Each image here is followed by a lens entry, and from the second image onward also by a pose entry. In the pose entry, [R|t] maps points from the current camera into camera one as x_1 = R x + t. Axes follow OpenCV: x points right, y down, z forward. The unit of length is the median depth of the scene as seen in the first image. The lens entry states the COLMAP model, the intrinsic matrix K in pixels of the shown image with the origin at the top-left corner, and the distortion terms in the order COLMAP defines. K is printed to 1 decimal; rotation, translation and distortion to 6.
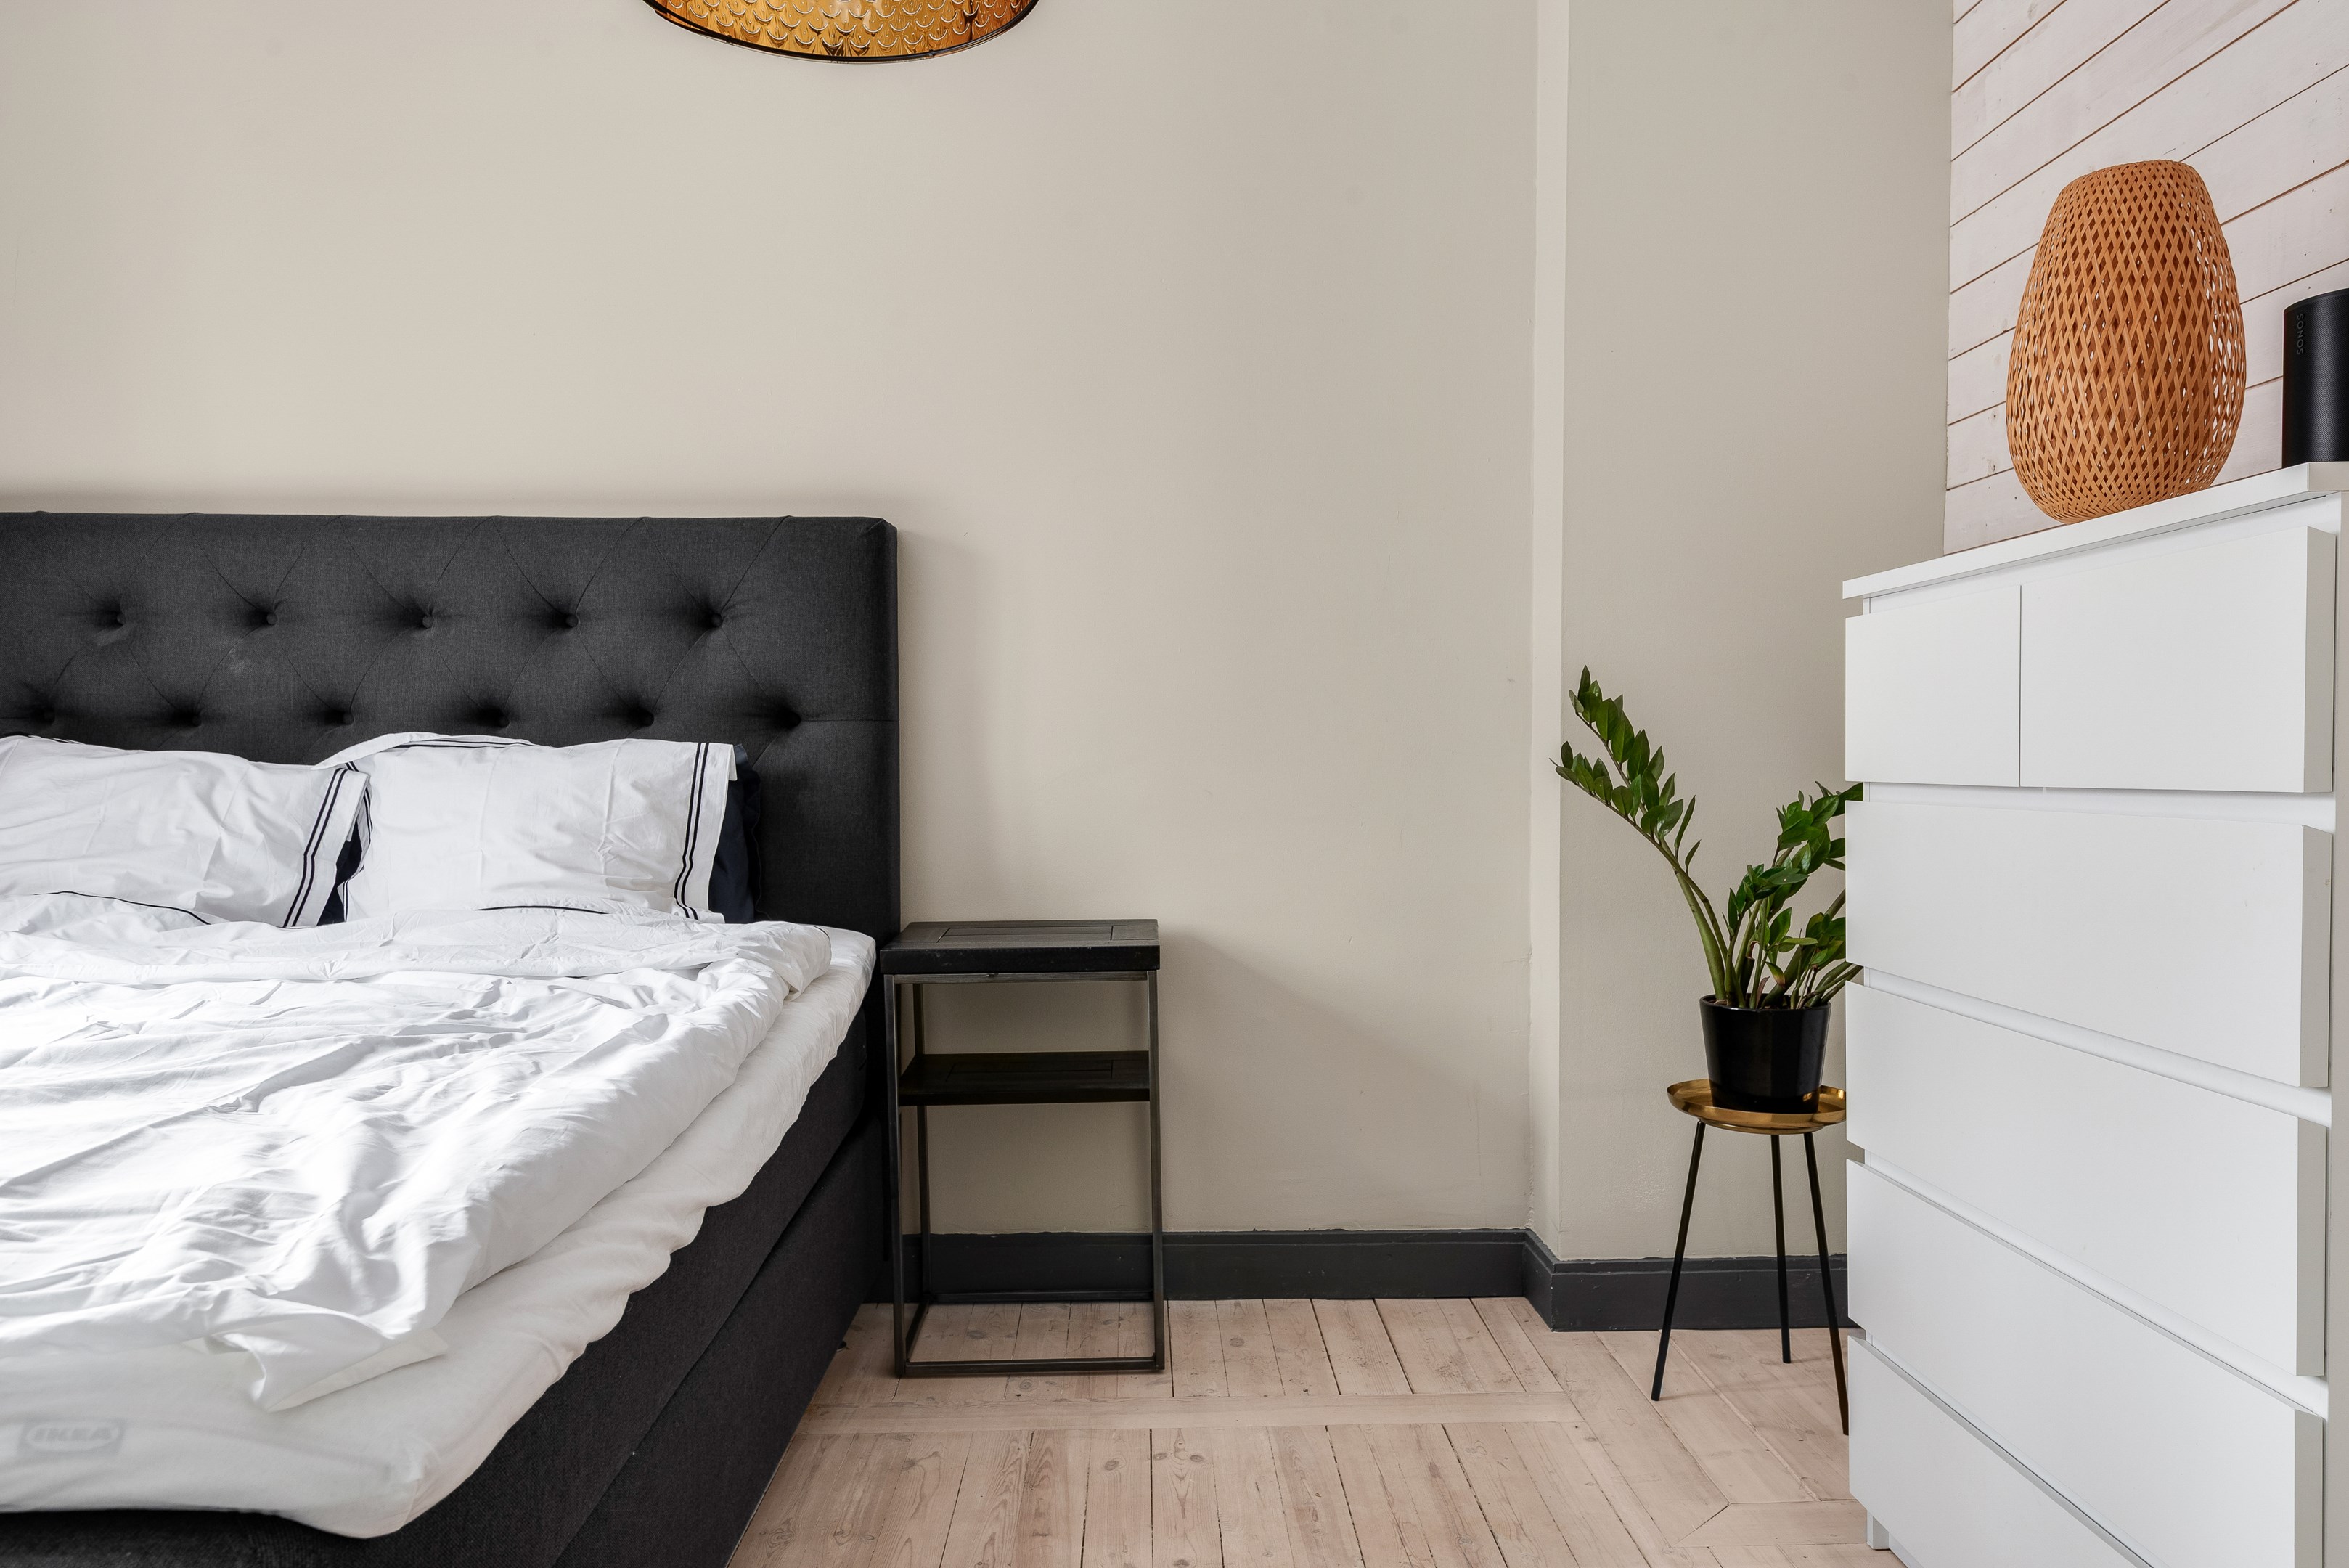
lens RADIAL K [[1672.6, 0, 1172.3], [0, 1672.6, 778.7], [0, 0, 1]] dist [0.034179, -0.007667]
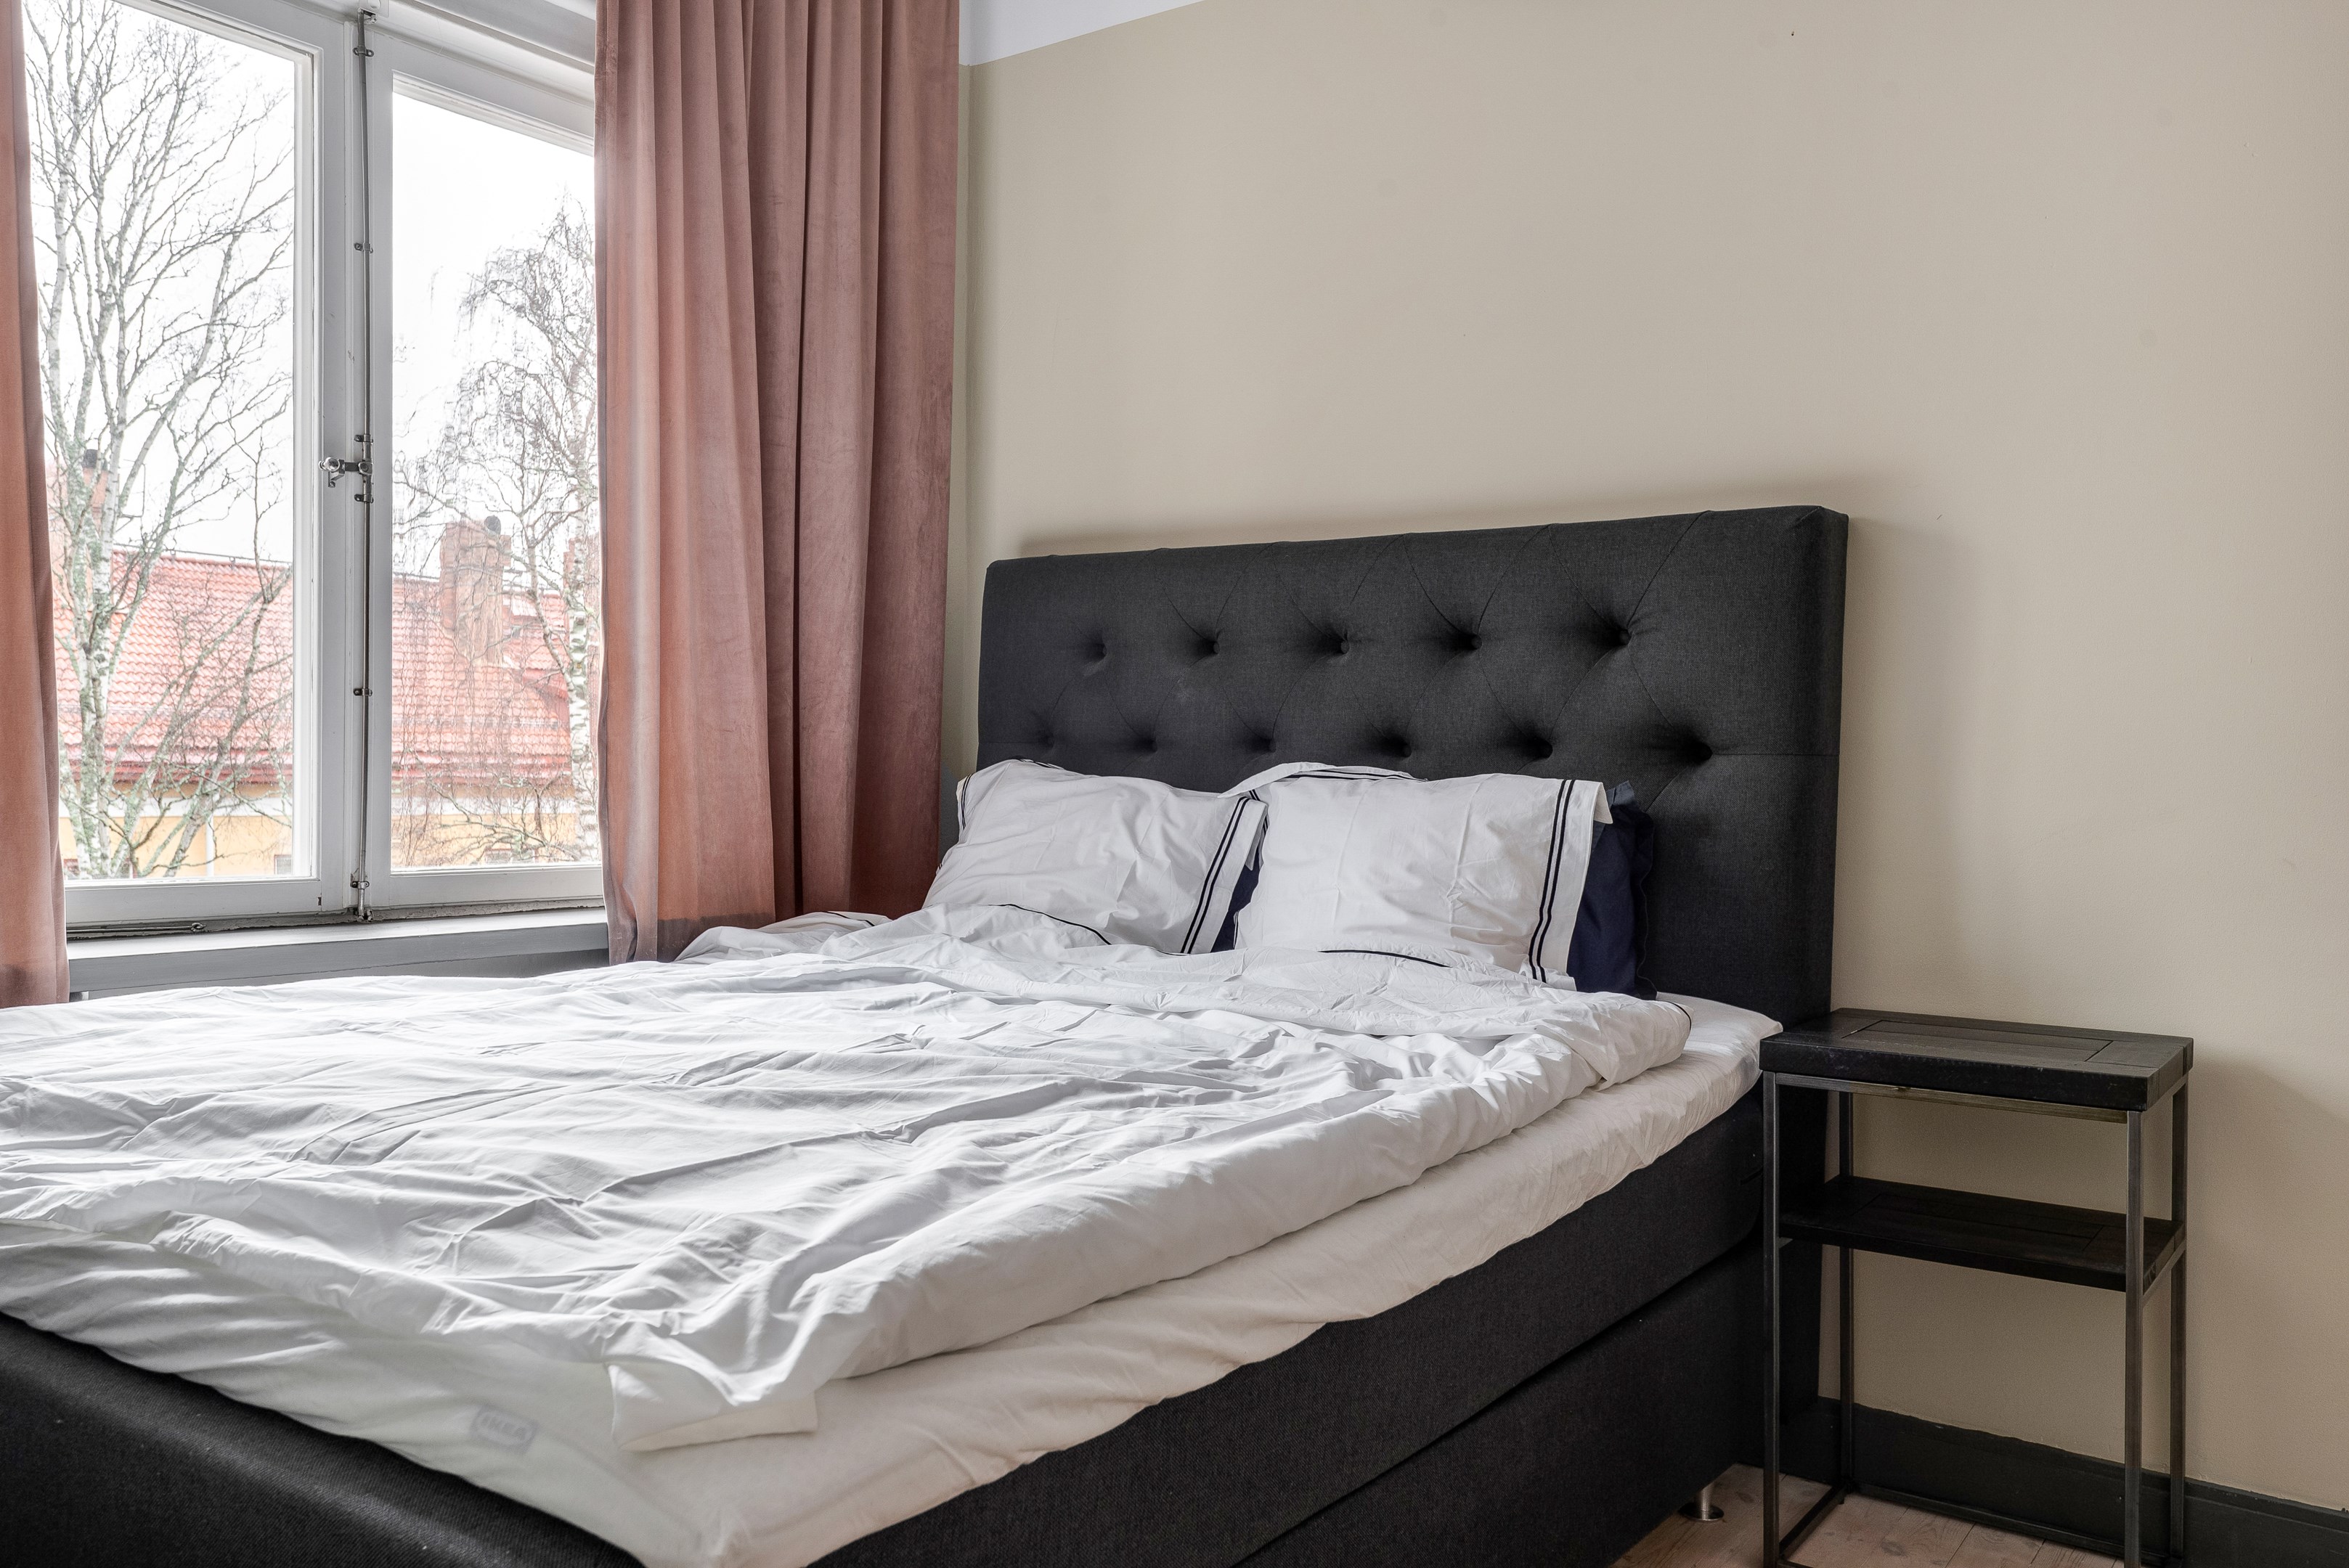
lens RADIAL K [[1856.9, 0, 1172.3], [0, 1856.9, 776.8], [0, 0, 1]] dist [0.053623, -0.041907]
pose [[0.788231, 0.021353, -0.615009, 0.157359], [-0.027741, 0.999615, -0.000849, -0.016800], [0.614754, 0.017730, 0.788520, 0.109768]]
